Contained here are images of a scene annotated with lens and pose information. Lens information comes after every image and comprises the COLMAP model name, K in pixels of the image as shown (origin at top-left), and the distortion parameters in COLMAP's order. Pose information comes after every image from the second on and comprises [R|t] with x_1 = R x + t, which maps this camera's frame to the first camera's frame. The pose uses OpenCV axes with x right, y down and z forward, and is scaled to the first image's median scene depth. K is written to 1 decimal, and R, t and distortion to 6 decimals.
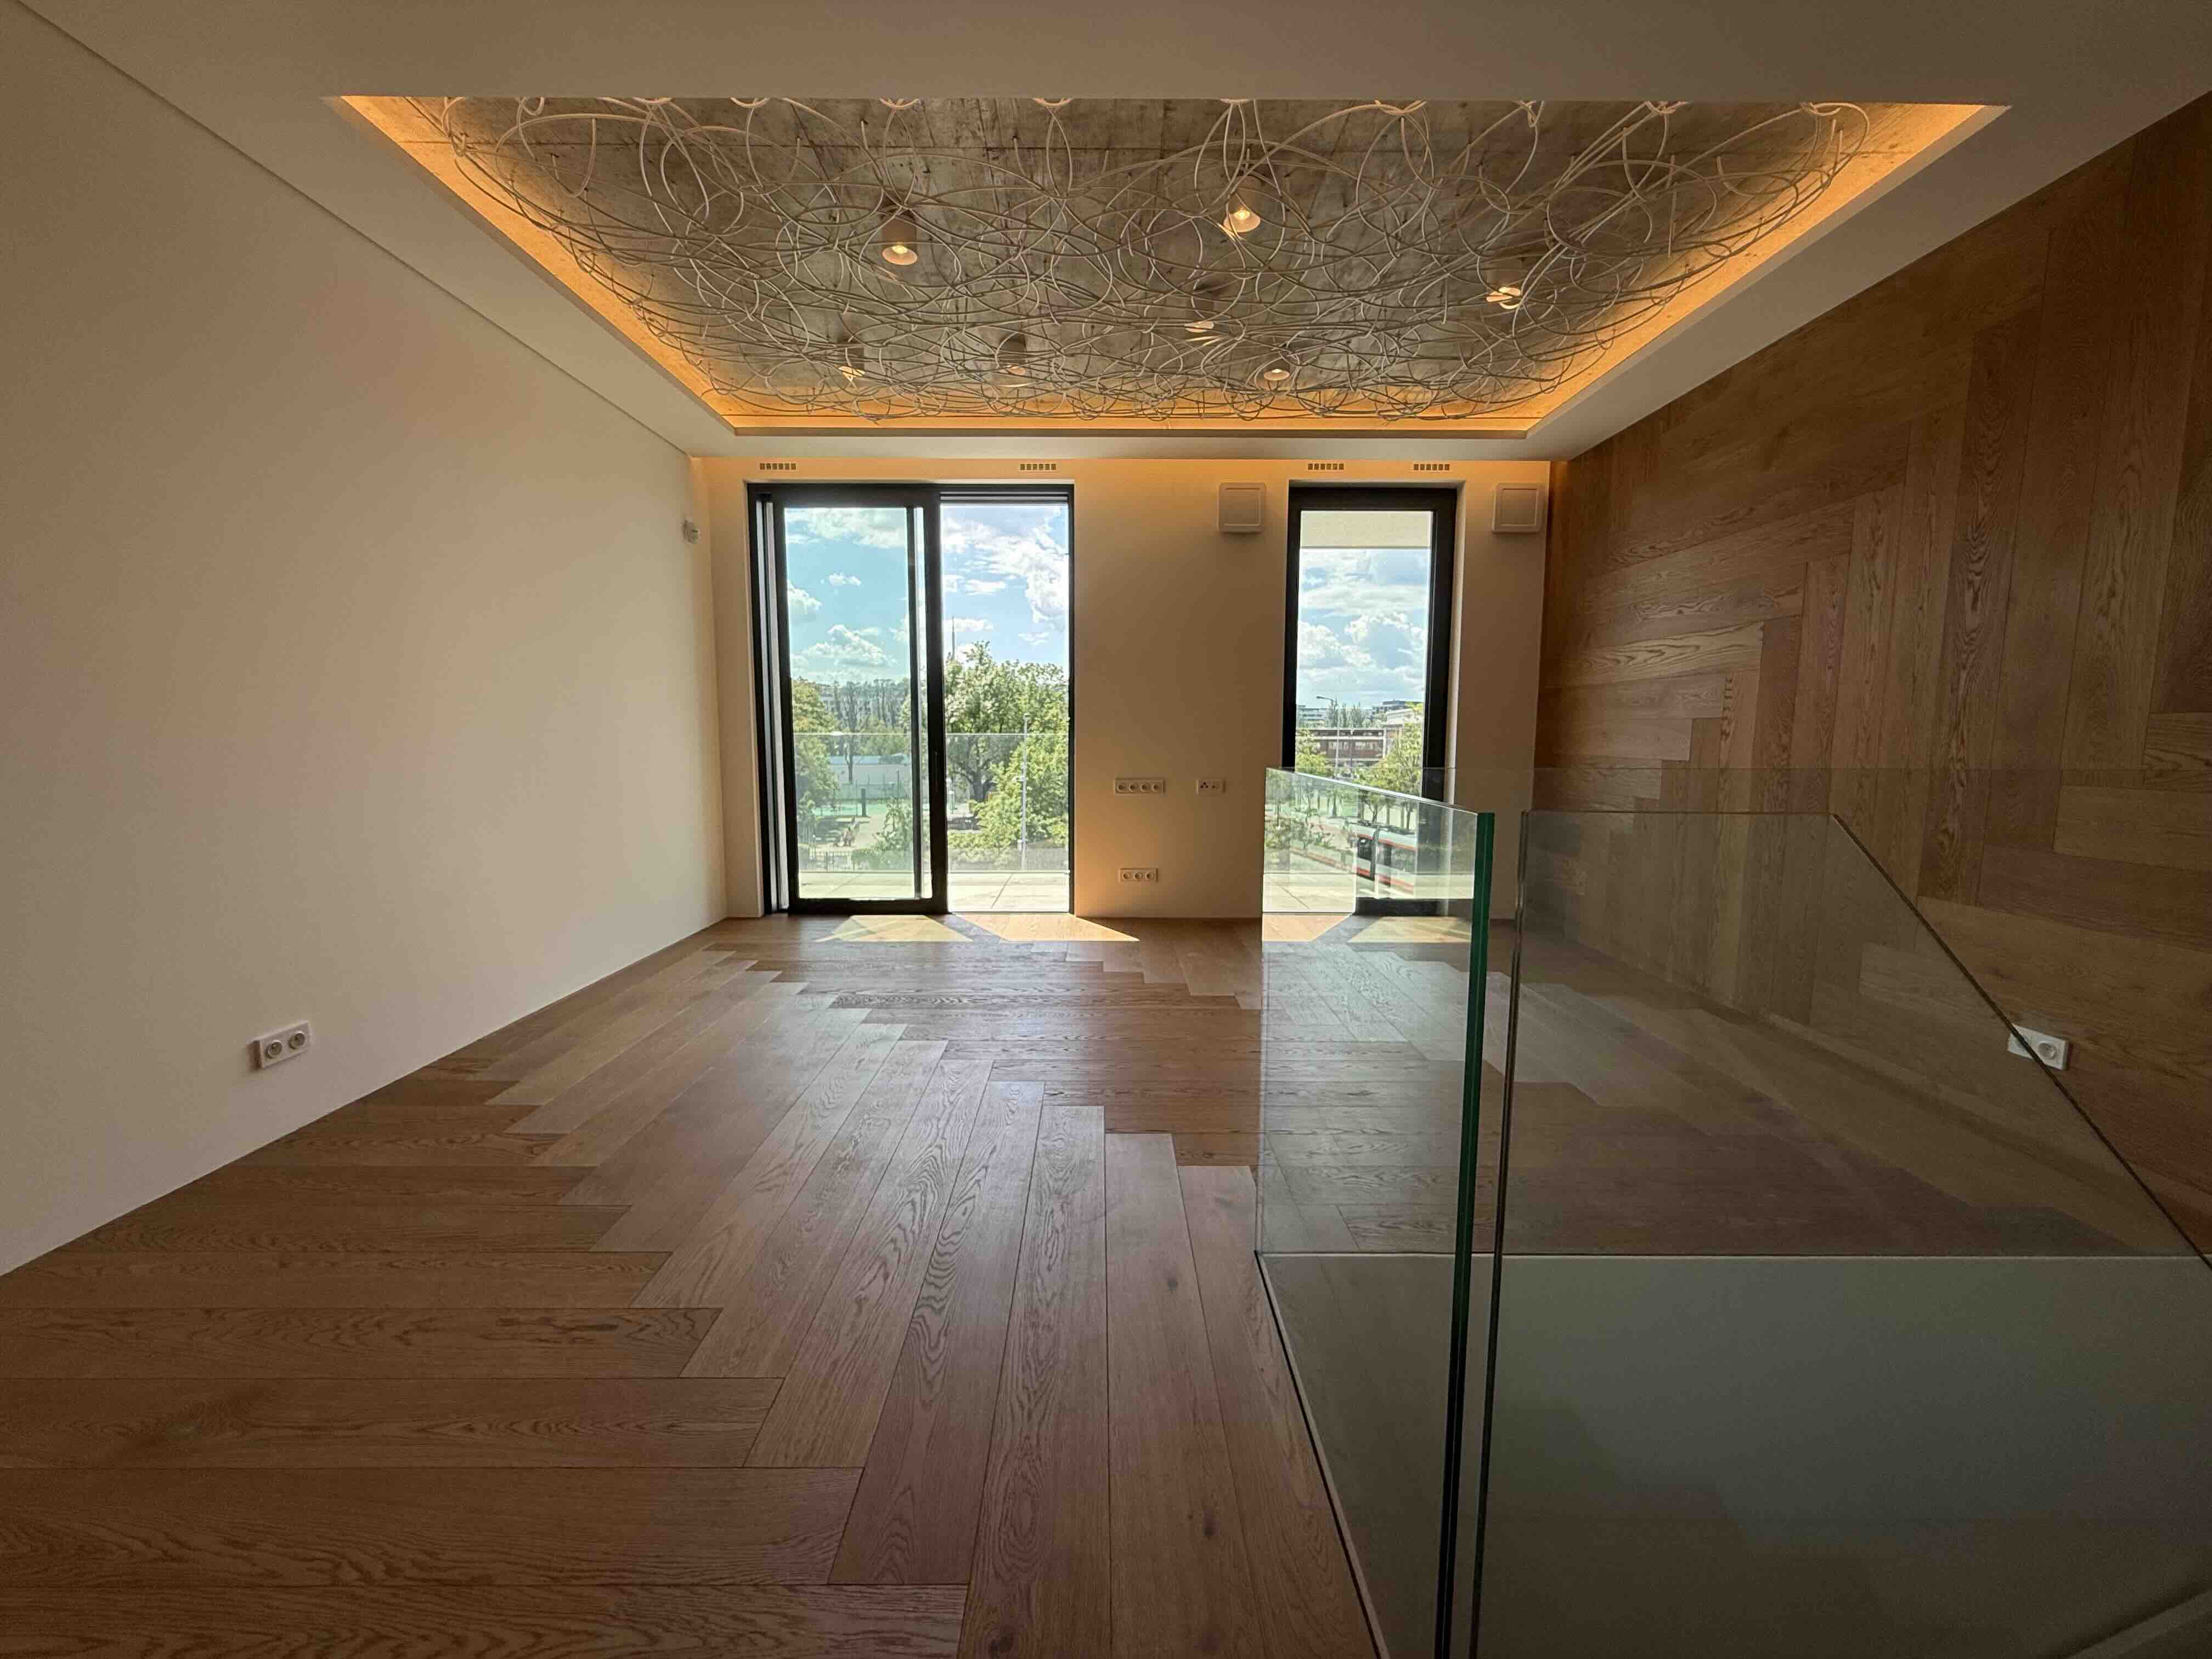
lens RADIAL K [[880.6, 0, 1110.0], [0, 880.6, 824.5], [0, 0, 1]] dist [-0.012403, 0.000266]
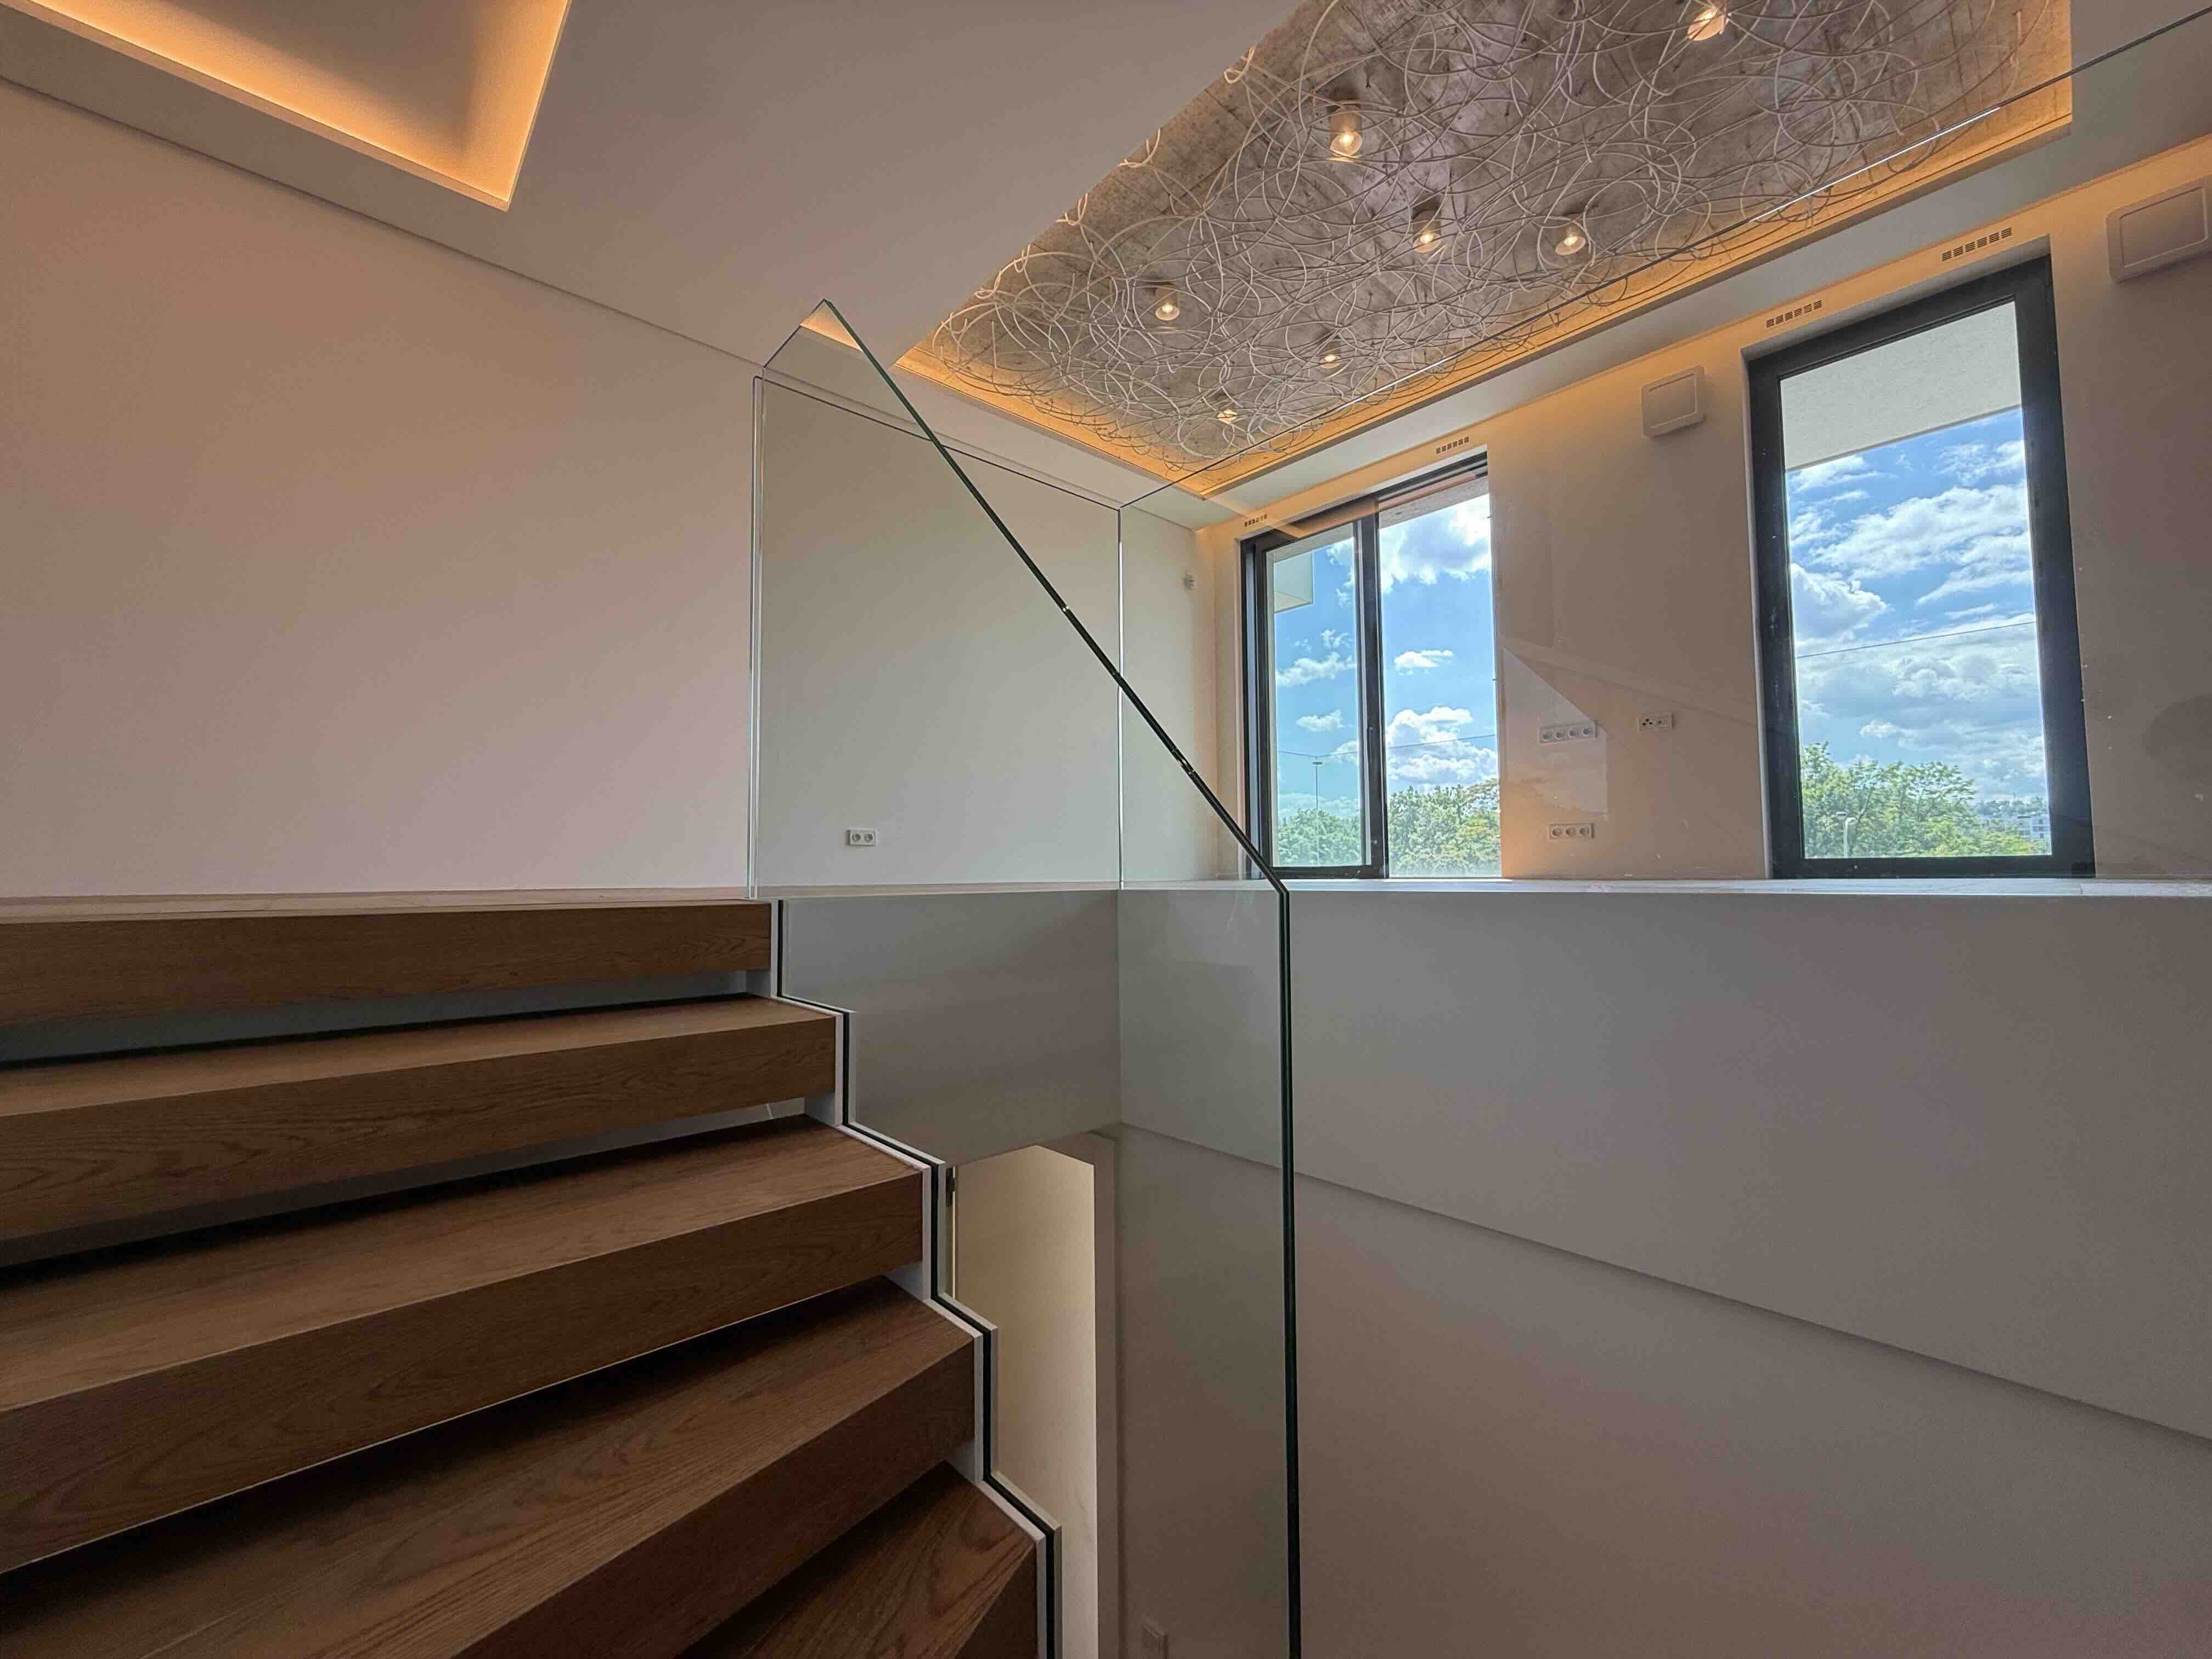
lens RADIAL K [[880.6, 0, 1116.3], [0, 880.6, 826.5], [0, 0, 1]] dist [-0.012403, 0.000266]
pose [[0.653607, -0.054947, -0.754837, 0.418283], [-0.069951, 0.988706, -0.132542, 0.210125], [0.753594, 0.139432, 0.642382, 0.077834]]
